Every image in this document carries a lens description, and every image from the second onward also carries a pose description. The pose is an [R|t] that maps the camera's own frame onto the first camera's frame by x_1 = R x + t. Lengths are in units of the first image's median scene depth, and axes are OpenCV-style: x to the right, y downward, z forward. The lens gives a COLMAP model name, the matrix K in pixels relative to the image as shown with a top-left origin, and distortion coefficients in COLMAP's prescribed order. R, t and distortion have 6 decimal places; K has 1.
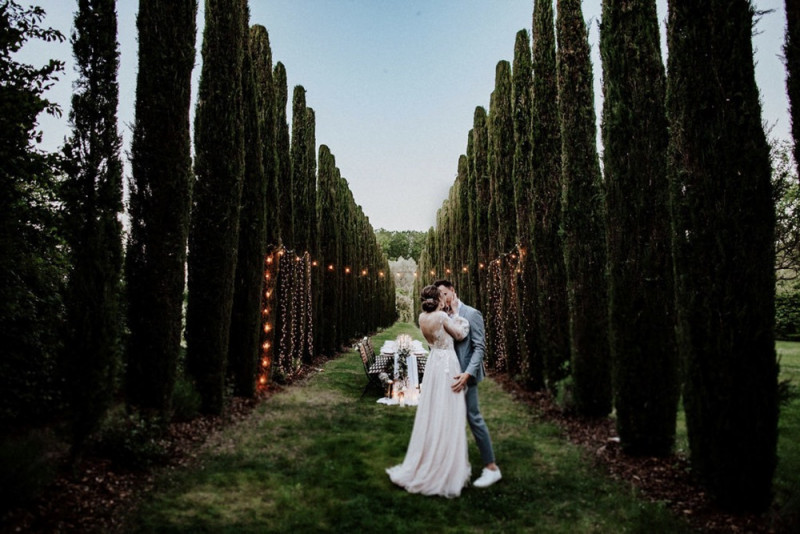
lens RADIAL K [[543.6, 0, 399.2], [0, 543.6, 264.3], [0, 0, 1]] dist [-0.051634, 0.046358]
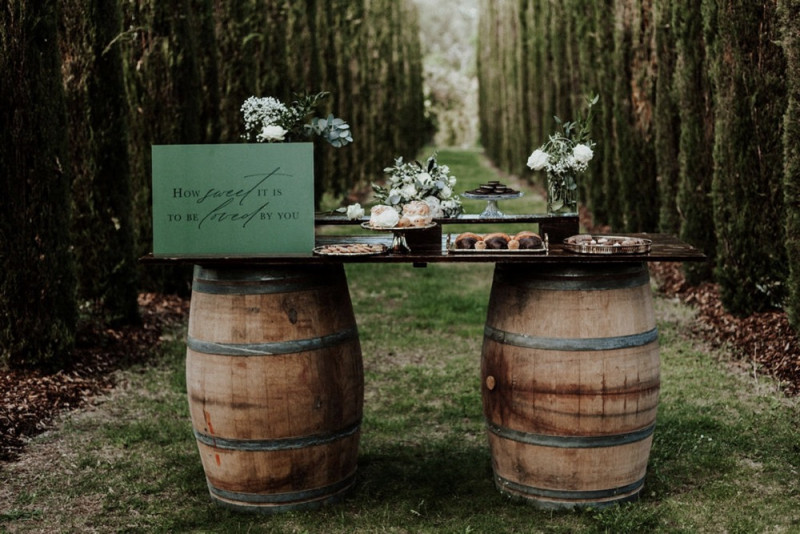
lens RADIAL K [[1191.7, 0, 400.0], [0, 1191.7, 267.0], [0, 0, 1]] dist [-0.001408, 0.018775]
pose [[0.998785, -0.030621, -0.038617, 0.024610], [0.038101, 0.976757, 0.210934, 0.135031], [0.031261, -0.212149, 0.976737, 1.601020]]
